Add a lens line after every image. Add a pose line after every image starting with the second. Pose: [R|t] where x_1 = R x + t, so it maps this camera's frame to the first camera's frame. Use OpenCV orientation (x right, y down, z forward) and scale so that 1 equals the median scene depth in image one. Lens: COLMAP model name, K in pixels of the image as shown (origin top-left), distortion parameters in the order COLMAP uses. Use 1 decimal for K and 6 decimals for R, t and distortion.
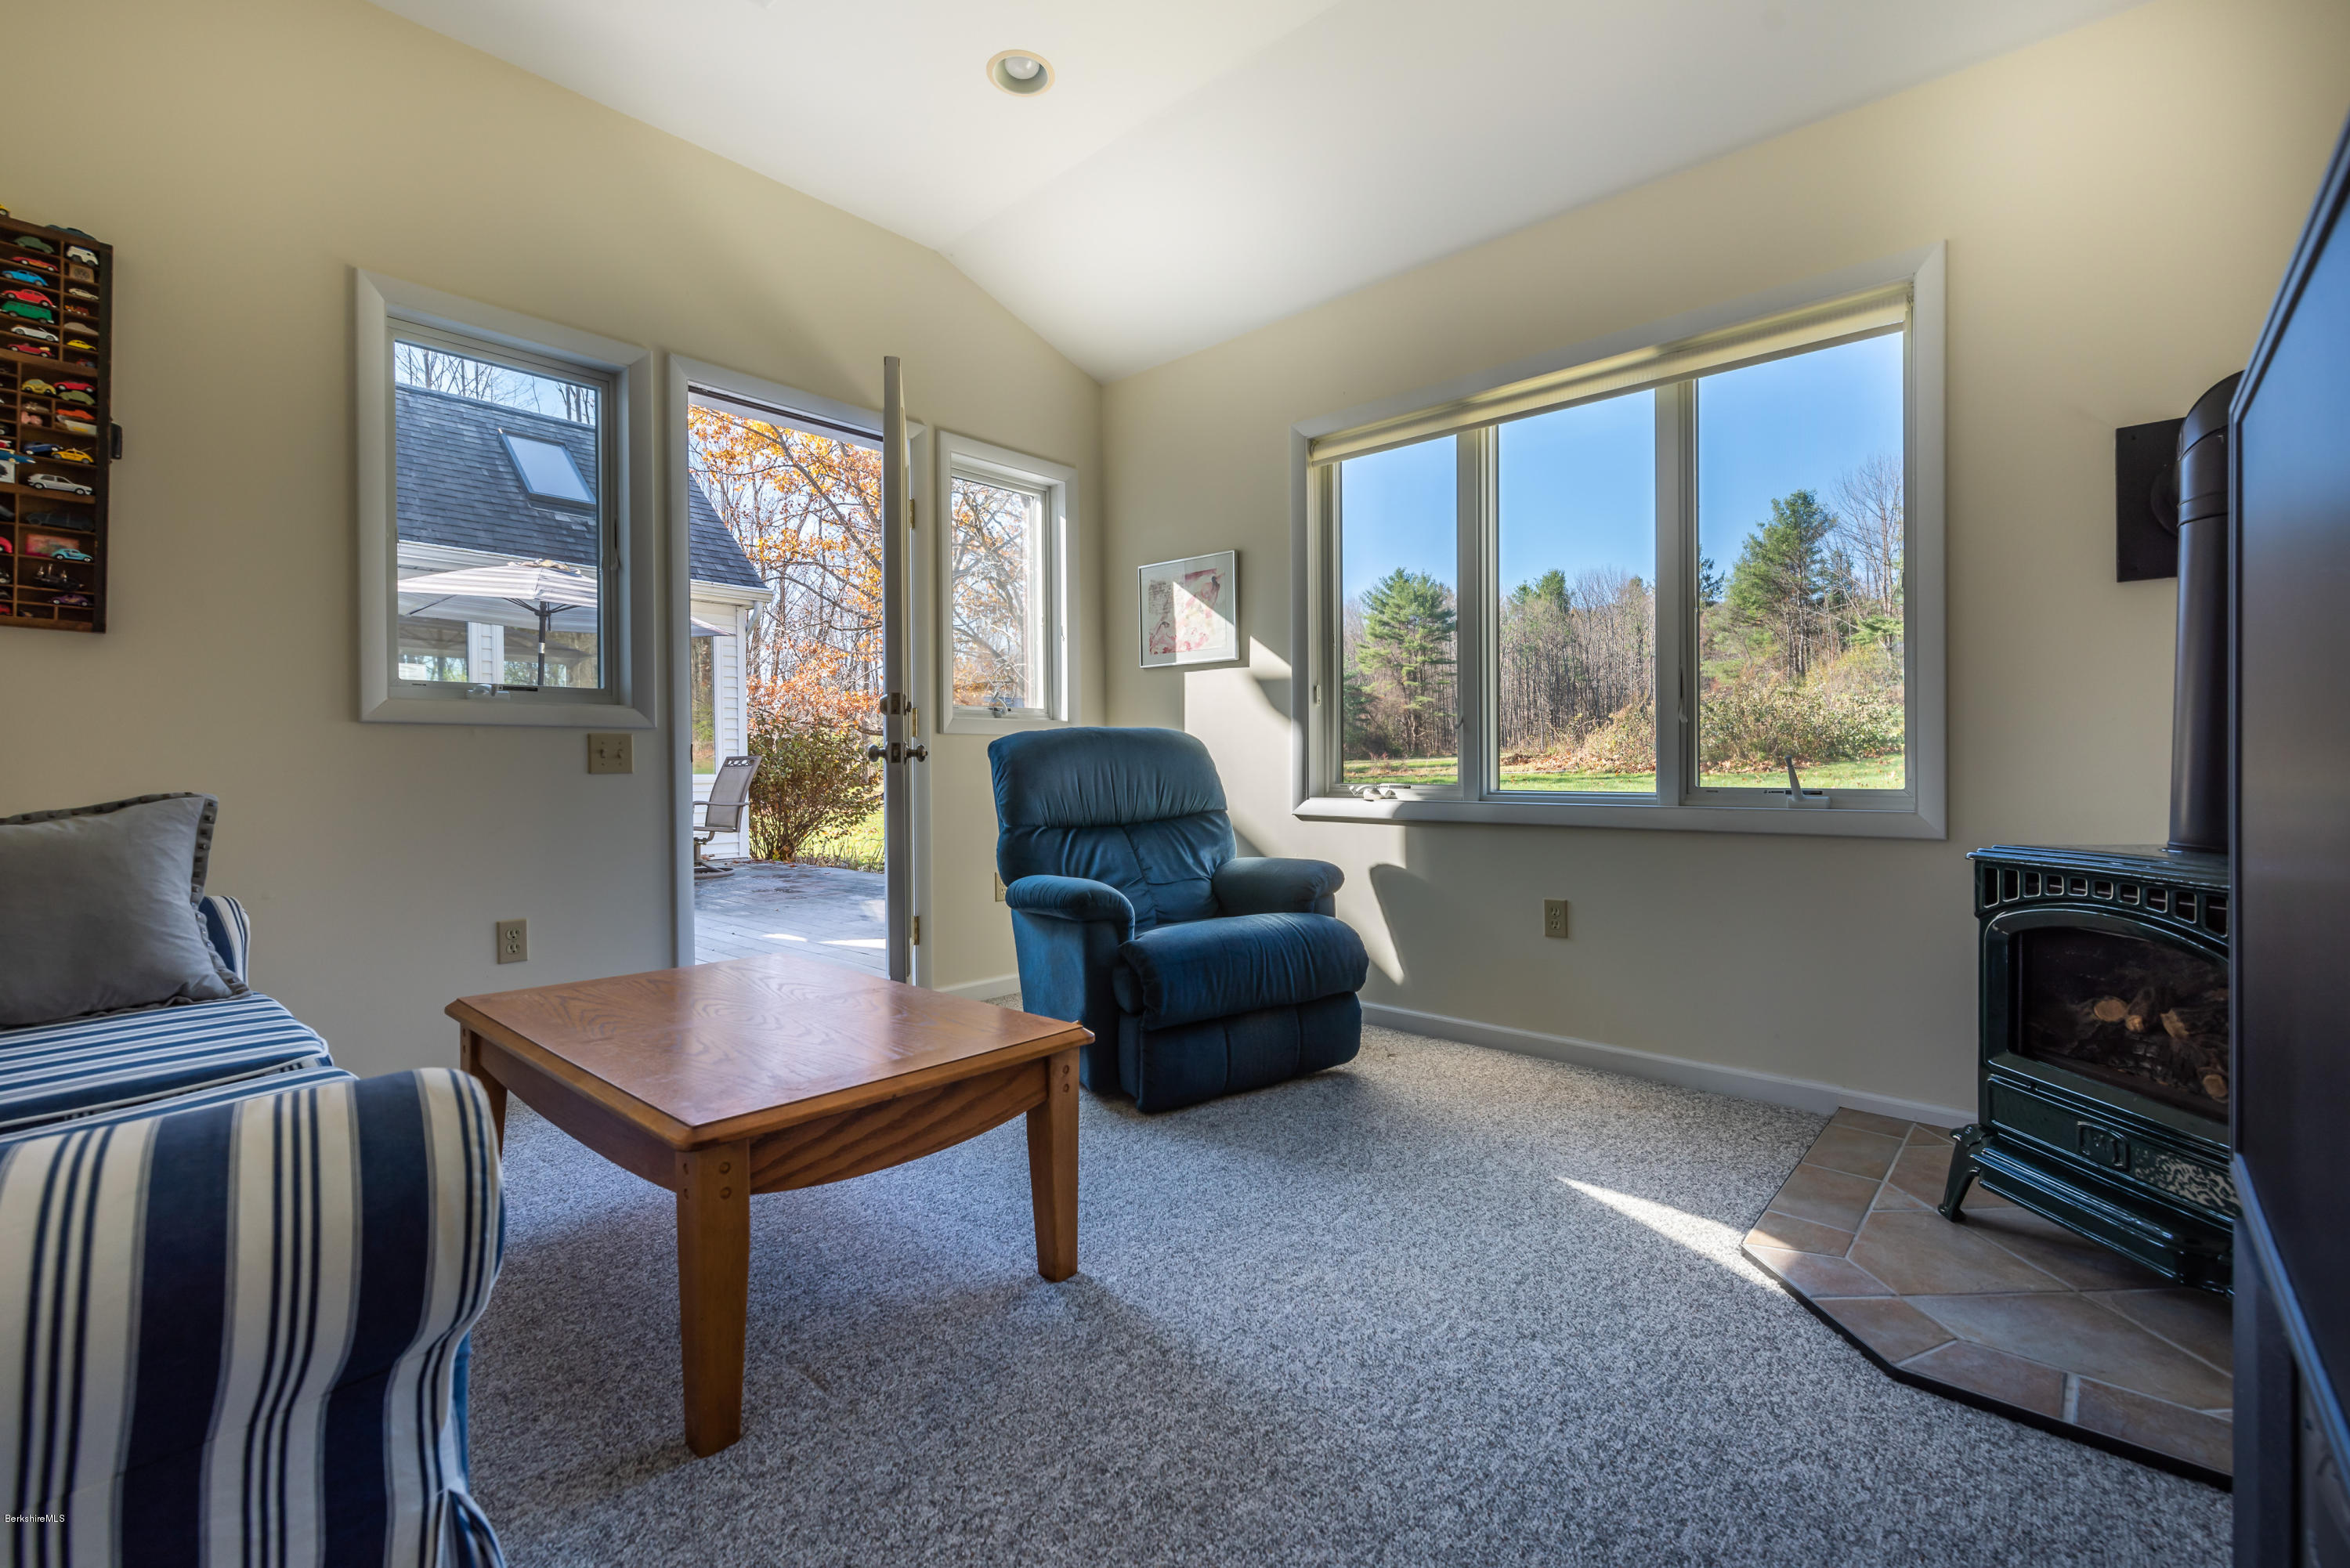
lens RADIAL K [[1033.9, 0, 1181.8], [0, 1033.9, 772.8], [0, 0, 1]] dist [-0.001103, -0.000131]
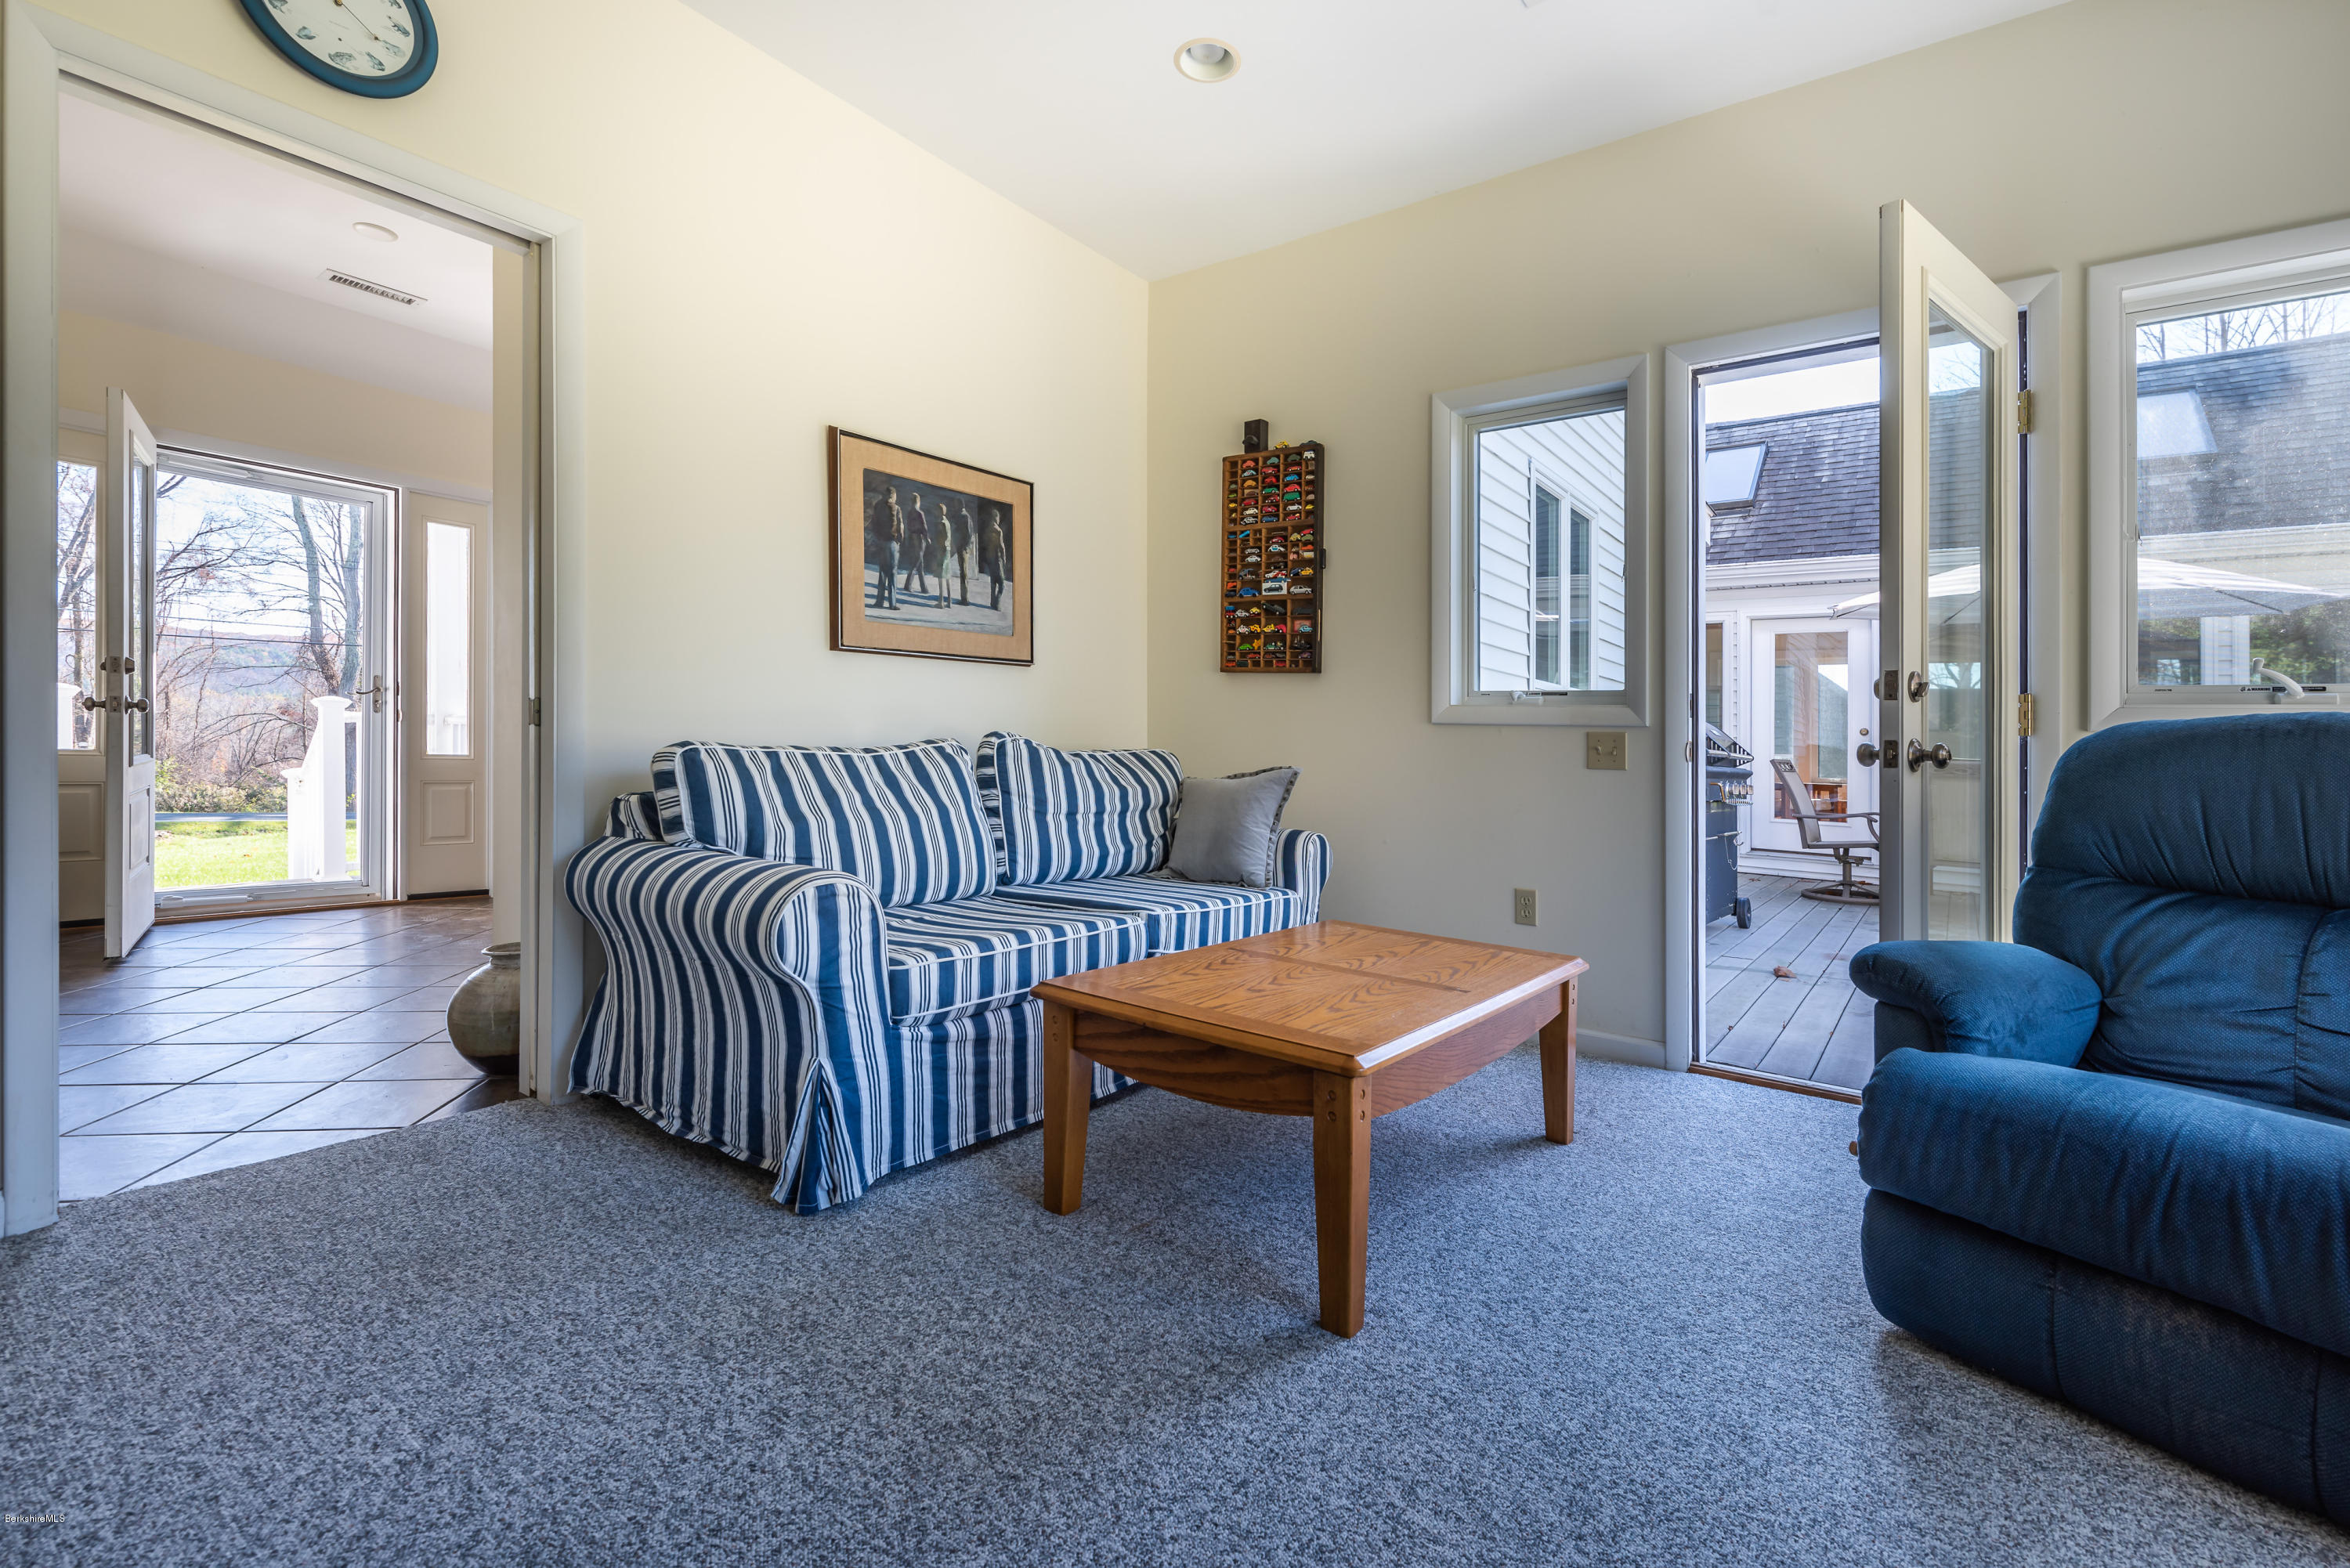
lens RADIAL K [[1033.9, 0, 1181.8], [0, 1033.9, 772.8], [0, 0, 1]] dist [-0.001103, -0.000131]
pose [[0.081025, 0.029339, -0.996280, 0.653970], [-0.043911, 0.998701, 0.025839, -0.004839], [0.995744, 0.041654, 0.082208, 0.660423]]
